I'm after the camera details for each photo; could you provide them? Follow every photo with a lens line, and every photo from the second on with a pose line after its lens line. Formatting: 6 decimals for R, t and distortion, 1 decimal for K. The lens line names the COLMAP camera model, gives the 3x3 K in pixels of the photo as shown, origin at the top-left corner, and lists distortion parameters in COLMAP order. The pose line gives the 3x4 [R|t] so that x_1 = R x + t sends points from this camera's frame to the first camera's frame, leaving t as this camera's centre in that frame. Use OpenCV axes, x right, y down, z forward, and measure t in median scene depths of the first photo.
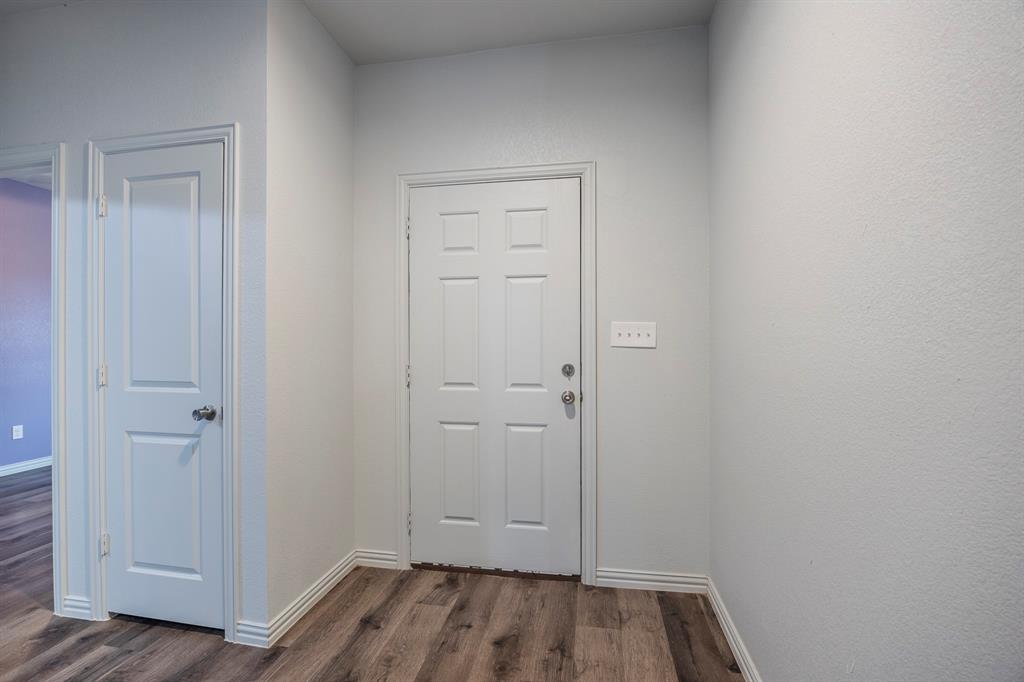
lens RADIAL K [[451.9, 0, 505.8], [0, 451.9, 343.0], [0, 0, 1]] dist [-0.014046, 0.001779]
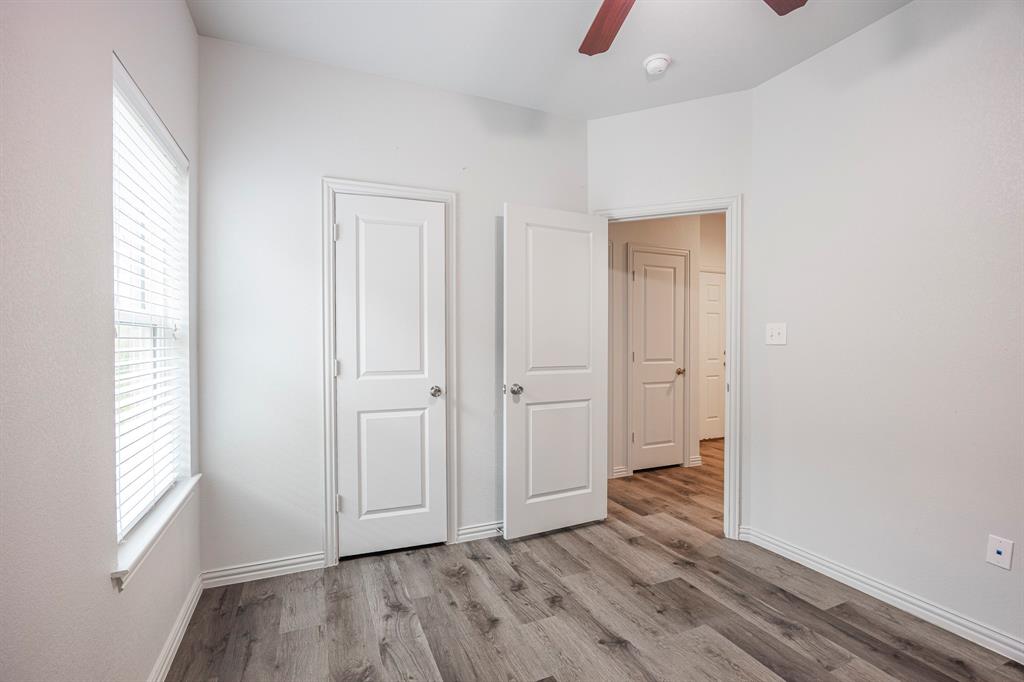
lens RADIAL K [[451.9, 0, 512.6], [0, 451.9, 342.8], [0, 0, 1]] dist [-0.014046, 0.001779]
pose [[0.834216, -0.004127, 0.551422, -2.637679], [0.004423, 0.999990, 0.000793, 0.000419], [-0.551419, 0.001778, 0.834226, -0.470690]]
